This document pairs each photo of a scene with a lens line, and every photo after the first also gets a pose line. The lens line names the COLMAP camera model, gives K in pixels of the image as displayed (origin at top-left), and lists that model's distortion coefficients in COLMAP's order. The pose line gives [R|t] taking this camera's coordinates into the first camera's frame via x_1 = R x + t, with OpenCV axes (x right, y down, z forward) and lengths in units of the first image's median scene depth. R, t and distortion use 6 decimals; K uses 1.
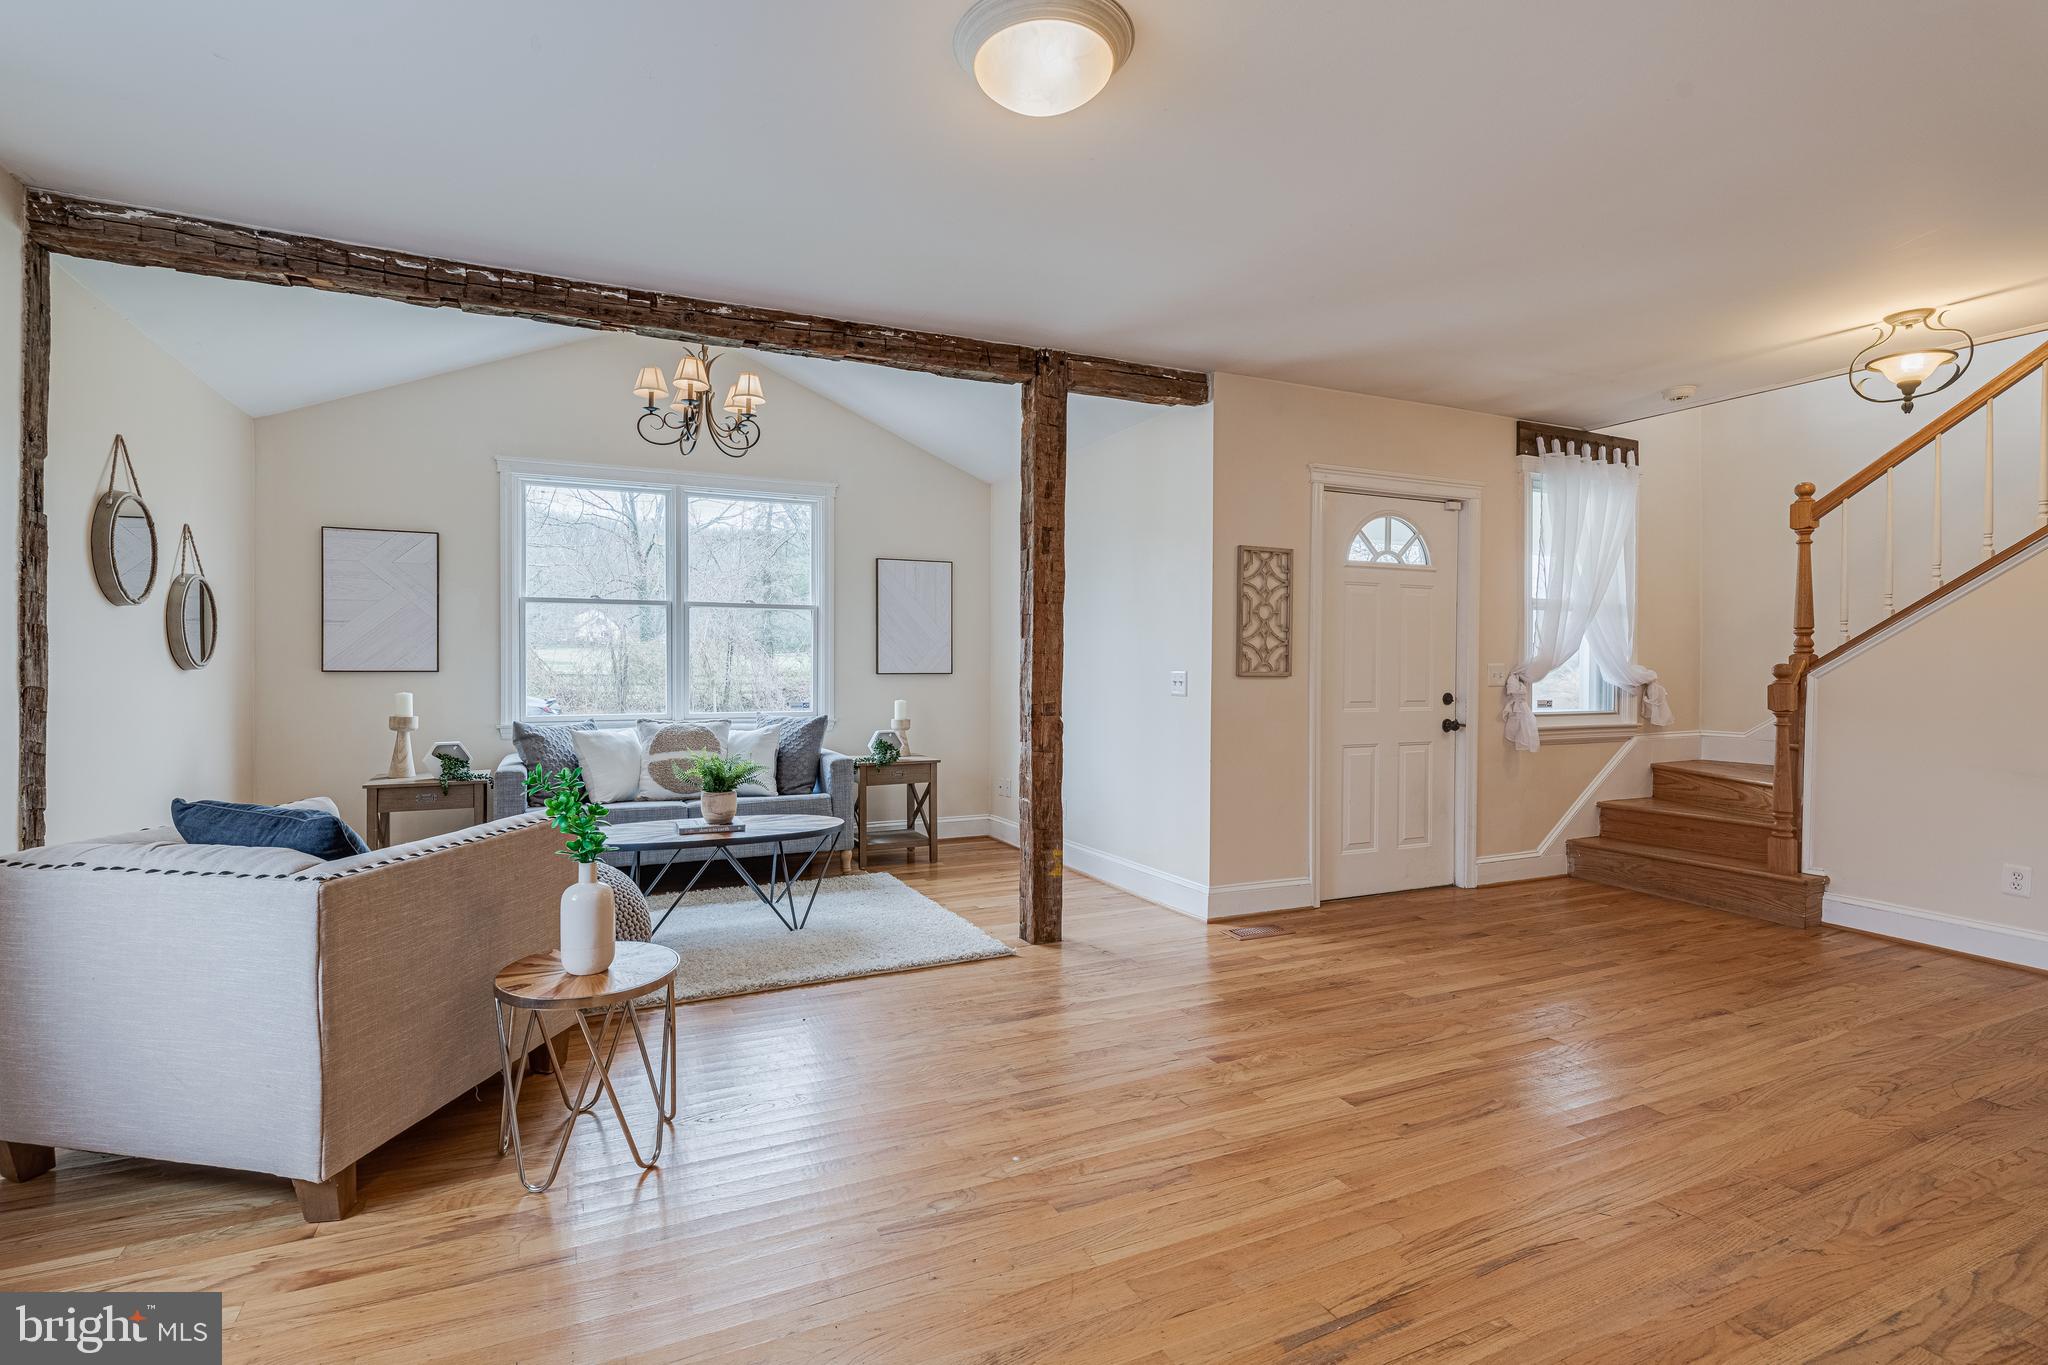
lens RADIAL K [[888.3, 0, 980.3], [0, 888.3, 674.7], [0, 0, 1]] dist [0.016446, -0.008241]
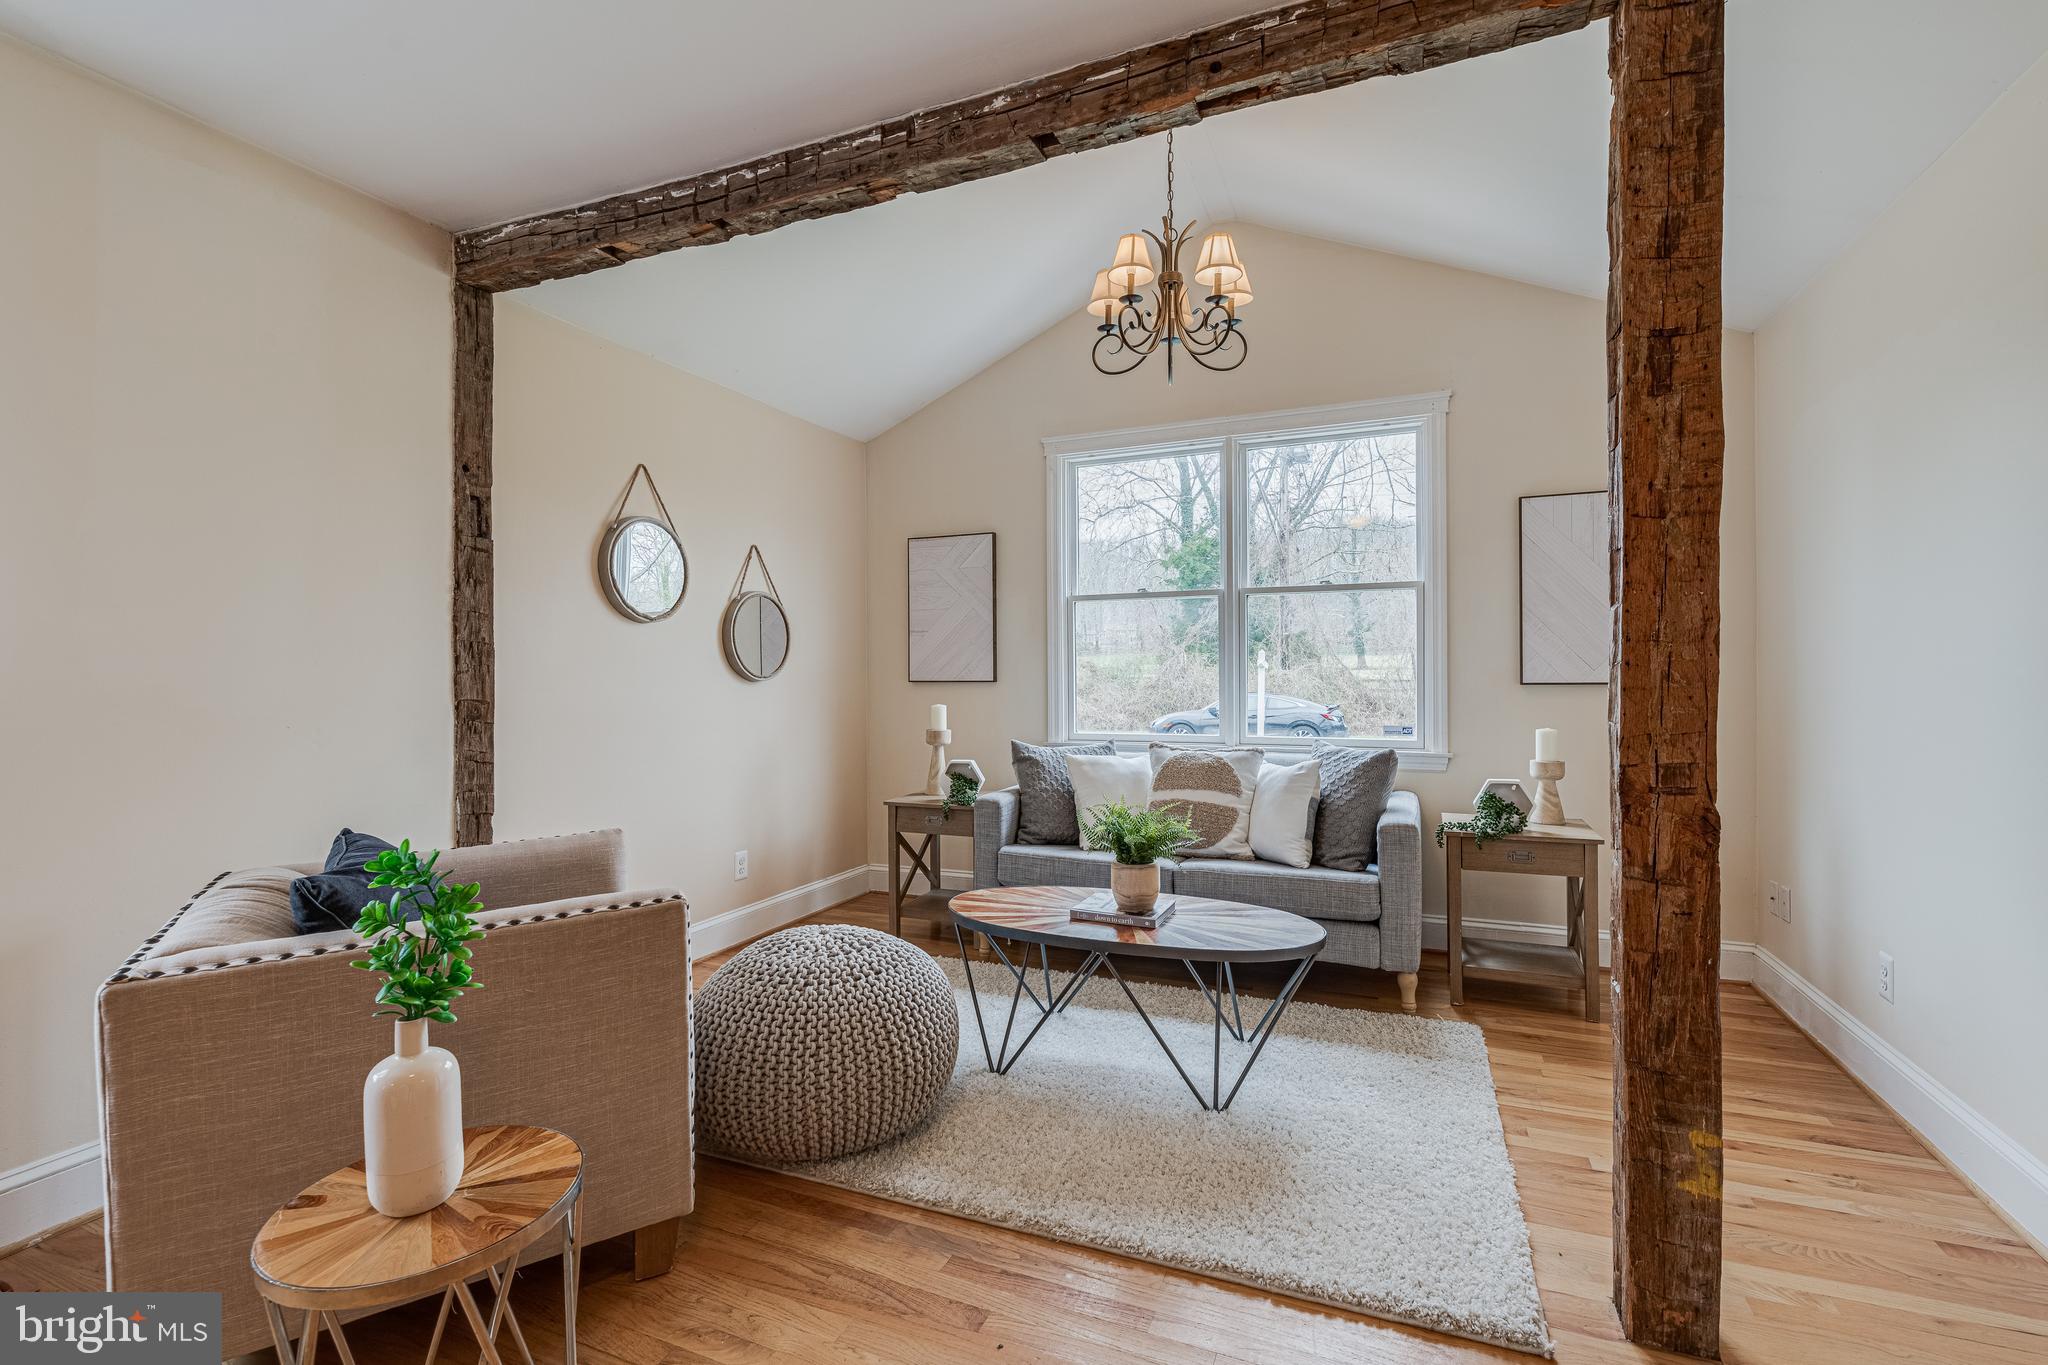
lens RADIAL K [[924.4, 0, 1086.8], [0, 924.4, 677.8], [0, 0, 1]] dist [0.011045, -0.009513]
pose [[0.720730, -0.002868, -0.693210, 0.175431], [0.001361, 0.999995, -0.002723, -0.006231], [0.693215, 0.001019, 0.720730, 0.504469]]
